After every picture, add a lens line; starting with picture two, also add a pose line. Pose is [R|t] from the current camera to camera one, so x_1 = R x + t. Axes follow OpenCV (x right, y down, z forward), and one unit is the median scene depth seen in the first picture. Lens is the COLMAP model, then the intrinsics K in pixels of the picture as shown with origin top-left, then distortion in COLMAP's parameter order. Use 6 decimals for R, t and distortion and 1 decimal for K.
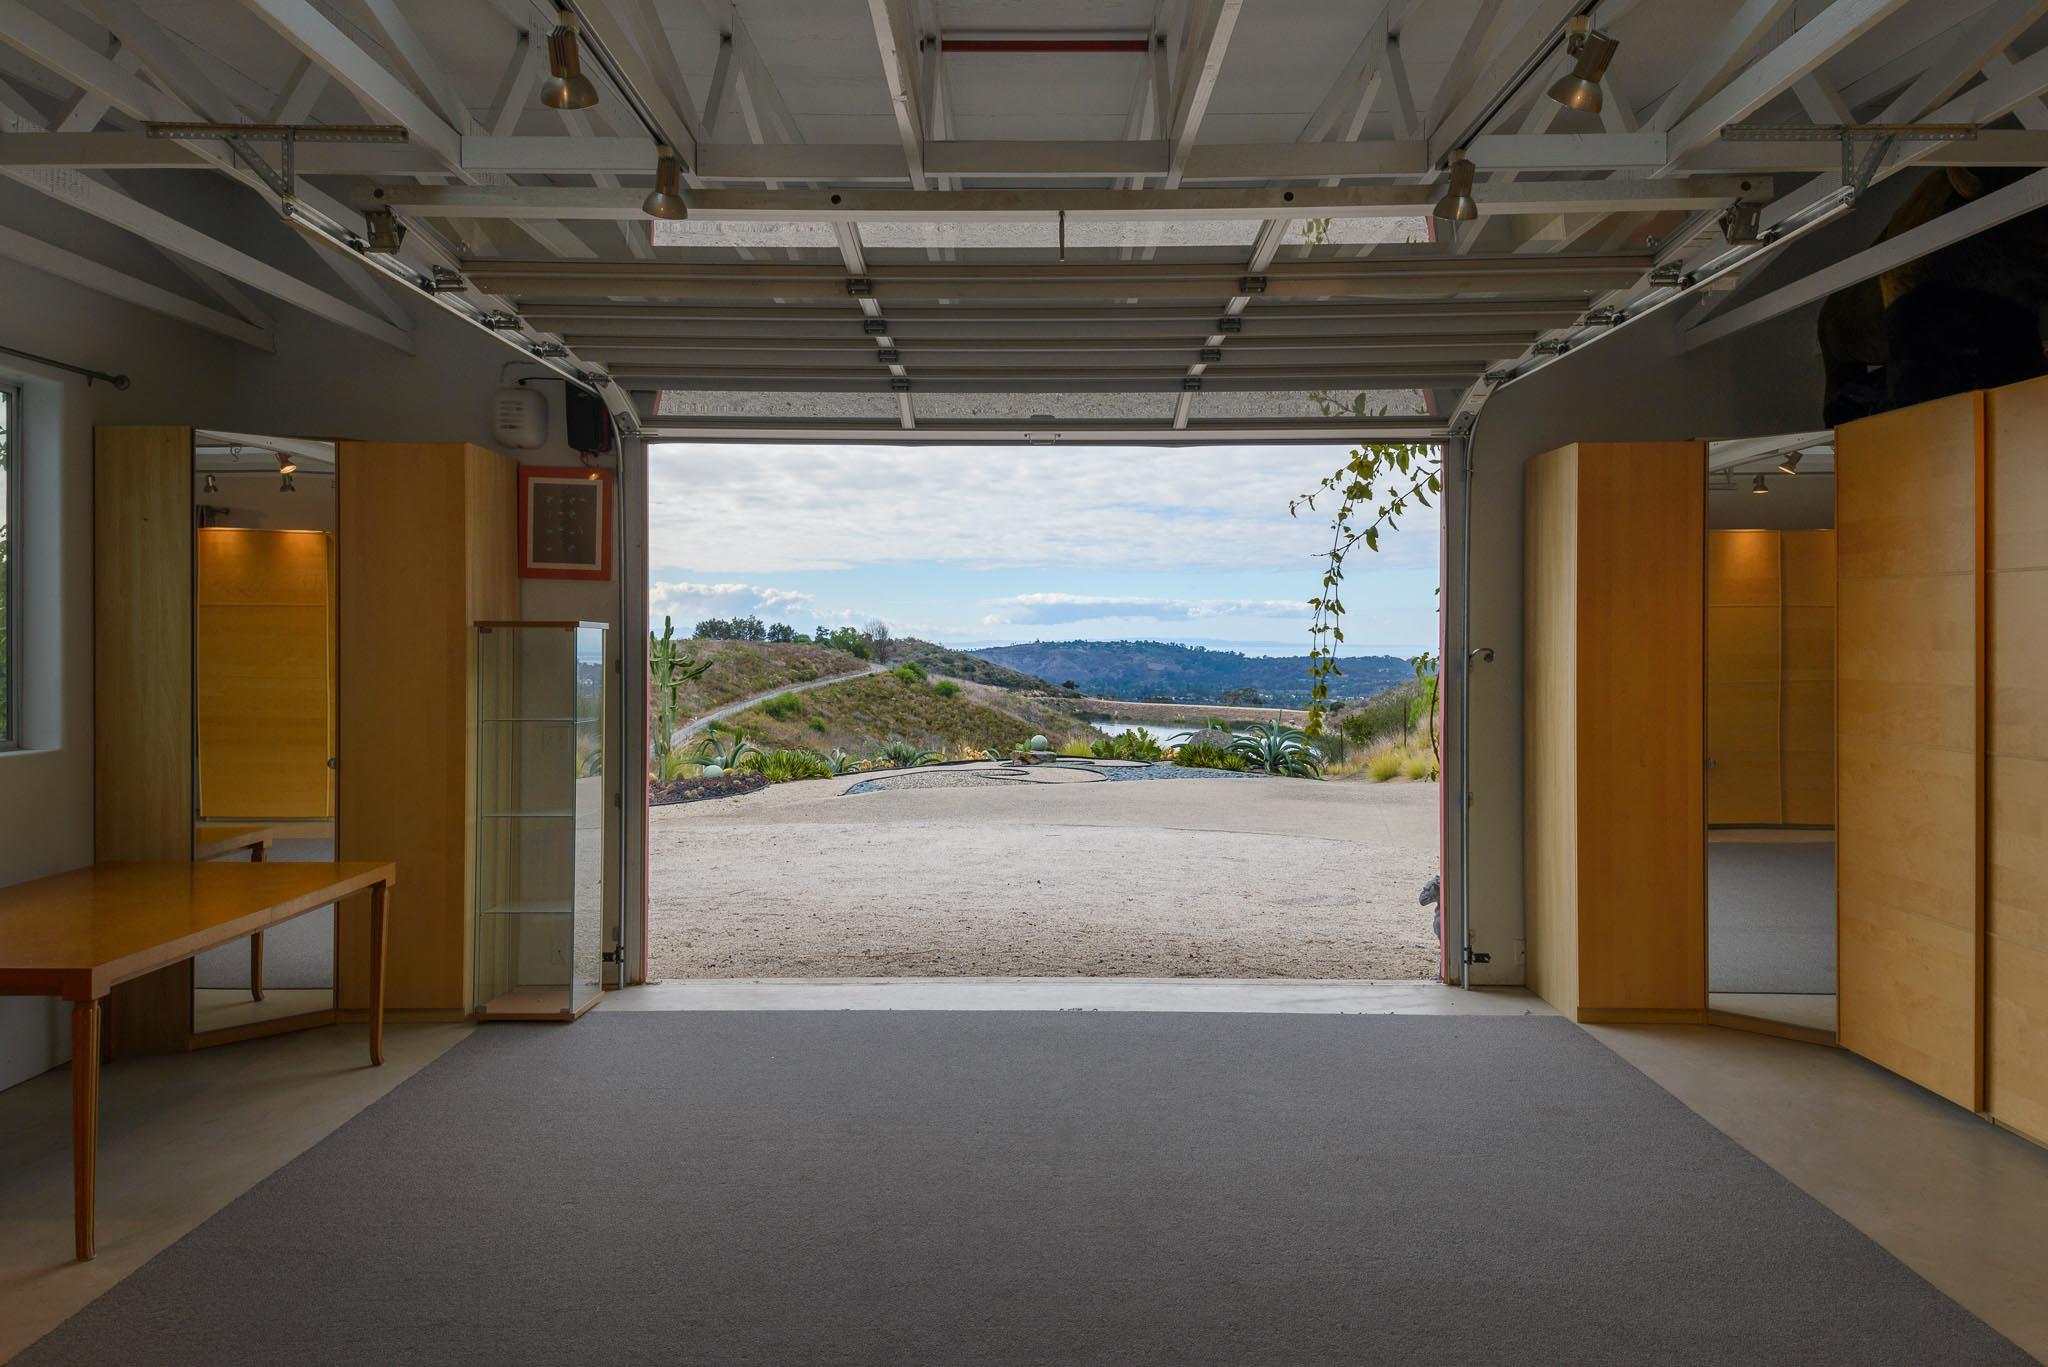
lens RADIAL K [[1403.5, 0, 1022.2], [0, 1403.5, 678.9], [0, 0, 1]] dist [0.121098, -0.114867]
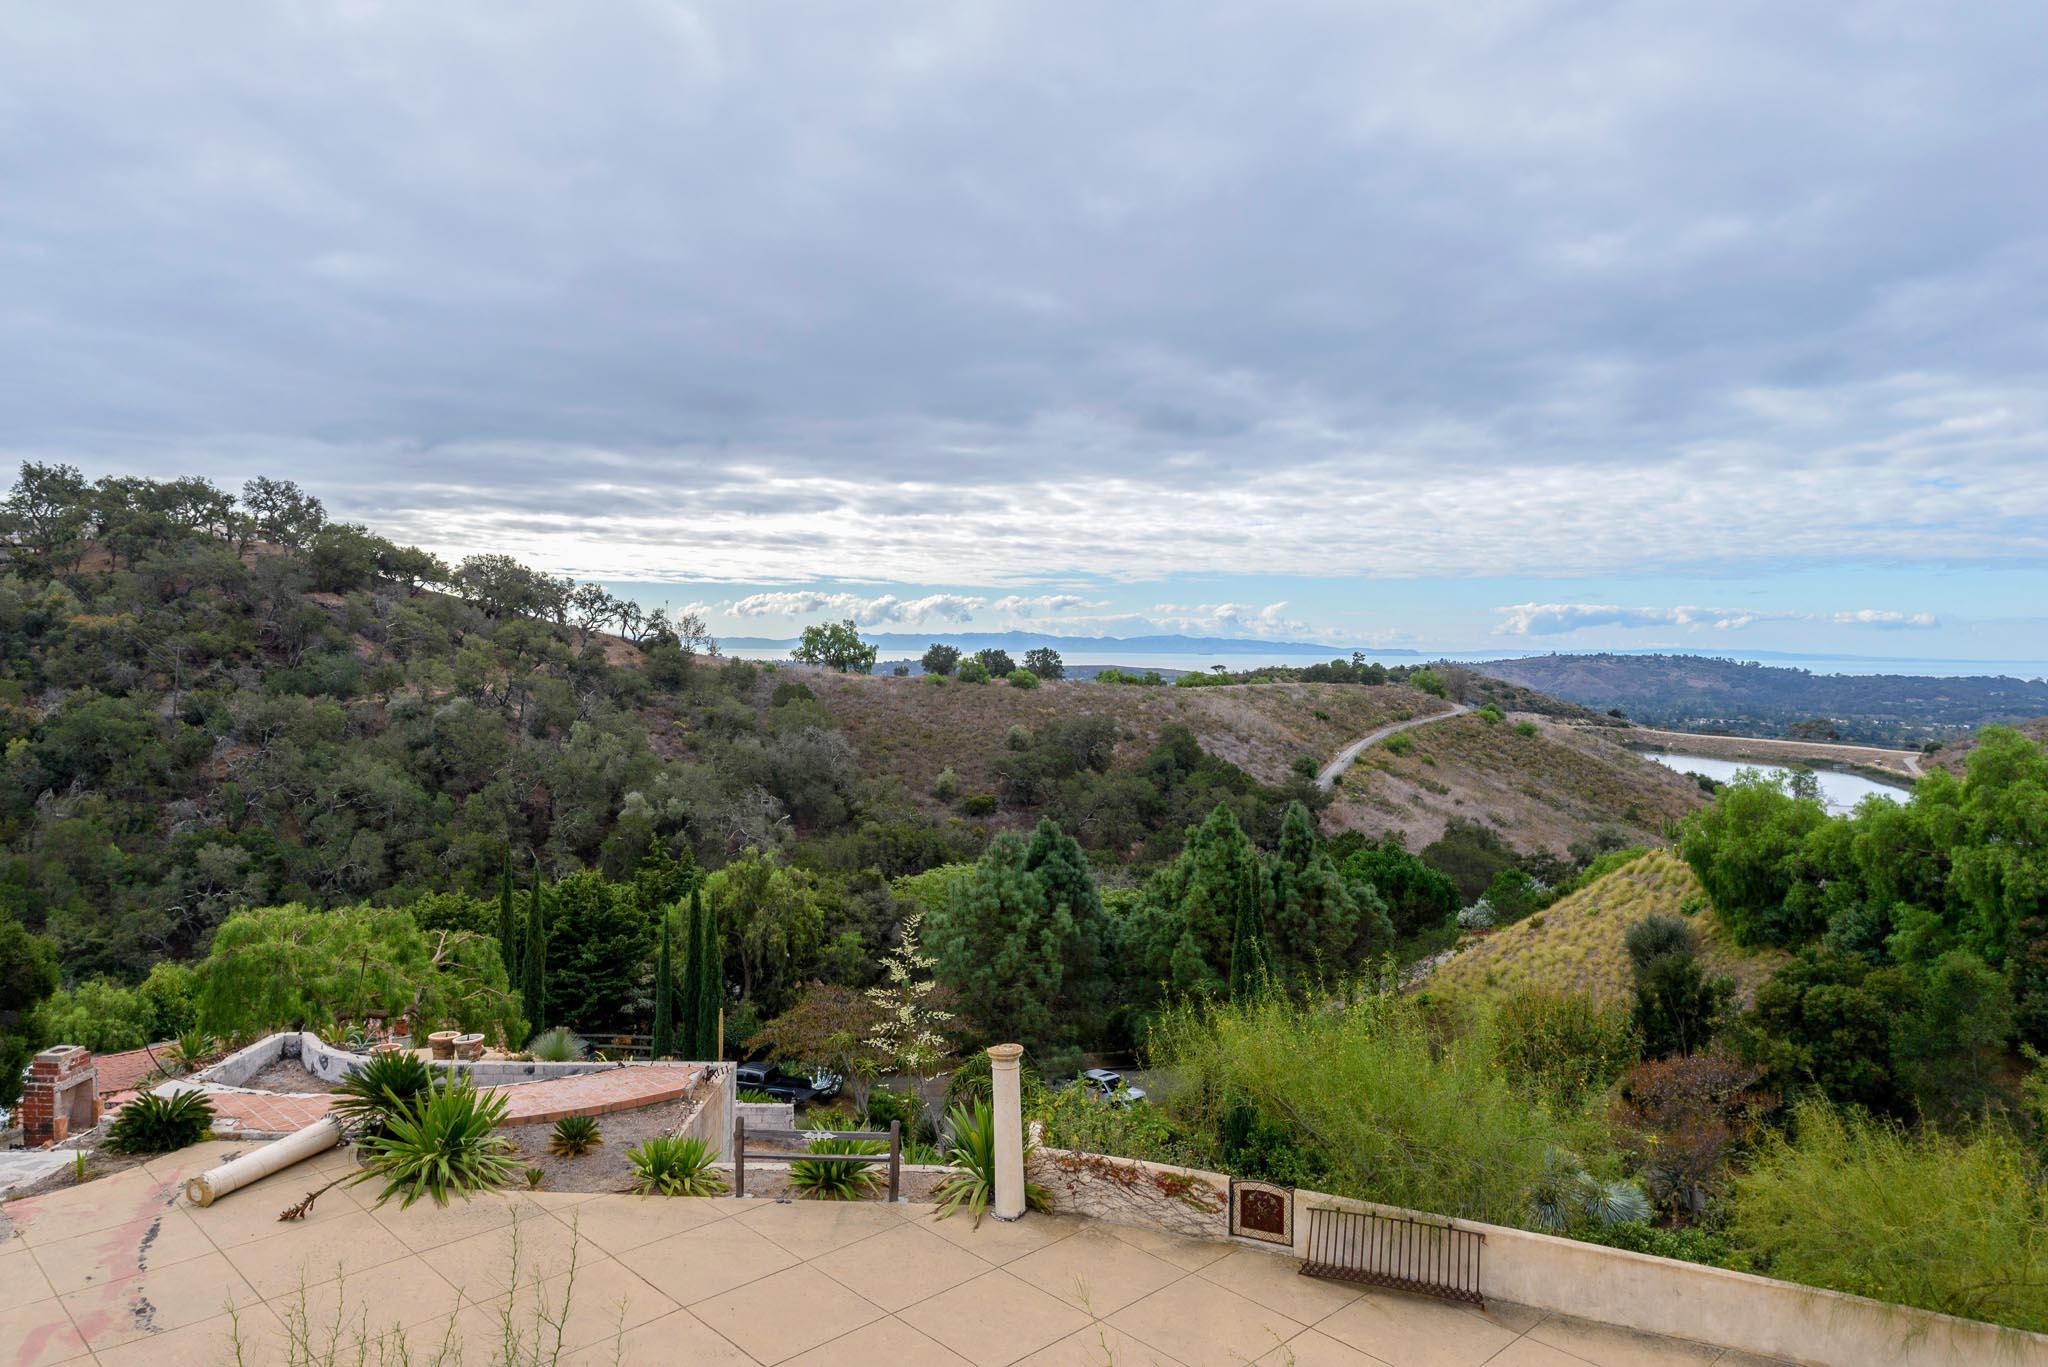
lens RADIAL K [[1403.5, 0, 1018.2], [0, 1403.5, 691.0], [0, 0, 1]] dist [0.121098, -0.114867]
pose [[0.940832, 0.018712, -0.338357, -0.024201], [-0.017715, 0.999825, 0.006035, -0.010936], [0.338410, 0.000316, 0.940999, -0.108666]]
